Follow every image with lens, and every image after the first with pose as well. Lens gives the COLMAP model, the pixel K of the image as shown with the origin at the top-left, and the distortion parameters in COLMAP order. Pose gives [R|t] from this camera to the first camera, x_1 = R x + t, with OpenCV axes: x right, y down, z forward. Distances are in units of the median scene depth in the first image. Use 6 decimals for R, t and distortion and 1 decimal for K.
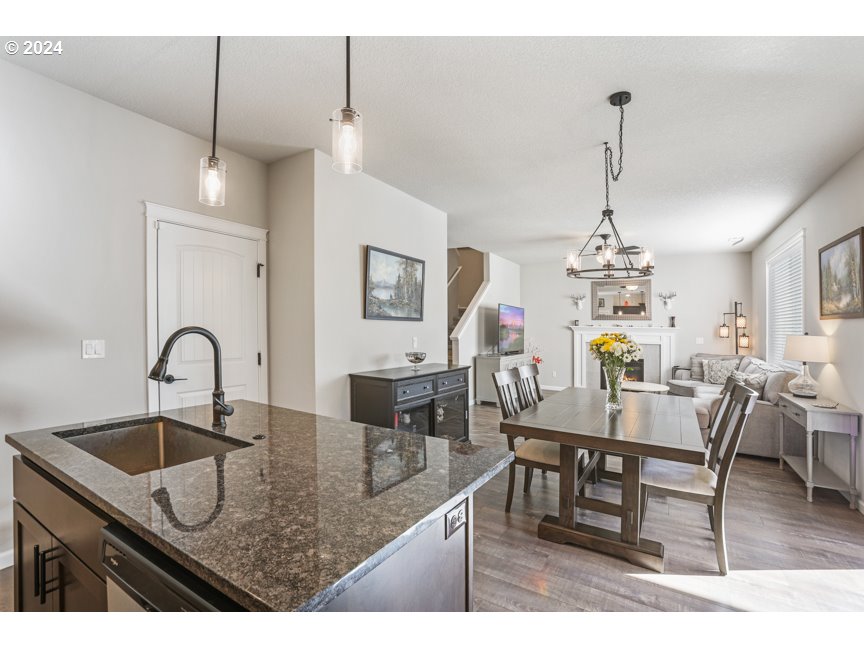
lens RADIAL K [[404.1, 0, 420.1], [0, 404.1, 311.2], [0, 0, 1]] dist [-0.052489, 0.014597]
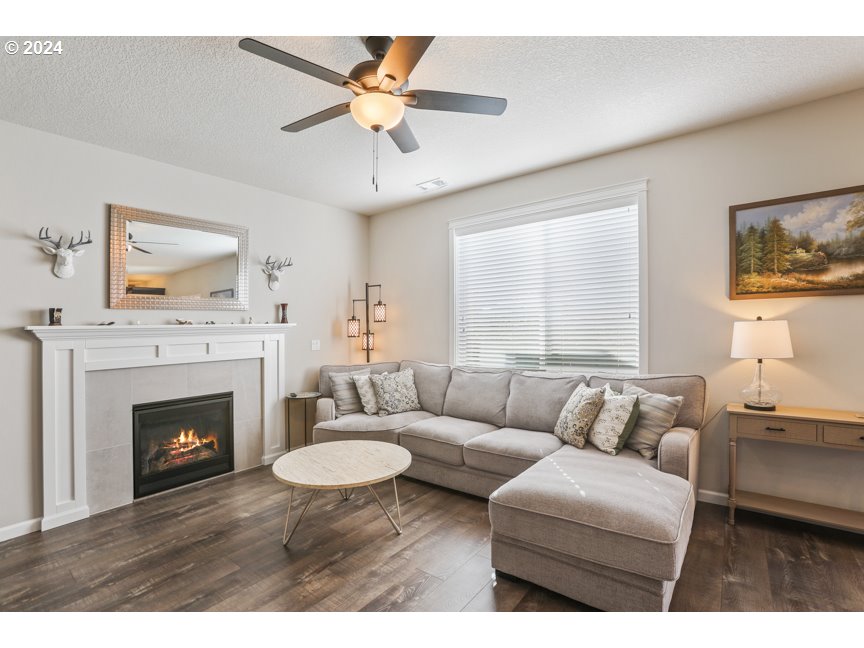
lens RADIAL K [[404.1, 0, 429.4], [0, 404.1, 316.9], [0, 0, 1]] dist [-0.052489, 0.014597]
pose [[0.088749, 0.001669, 0.996053, 0.109737], [-0.009721, 0.999952, -0.000809, 0.029929], [-0.996007, -0.009611, 0.088761, 0.749298]]
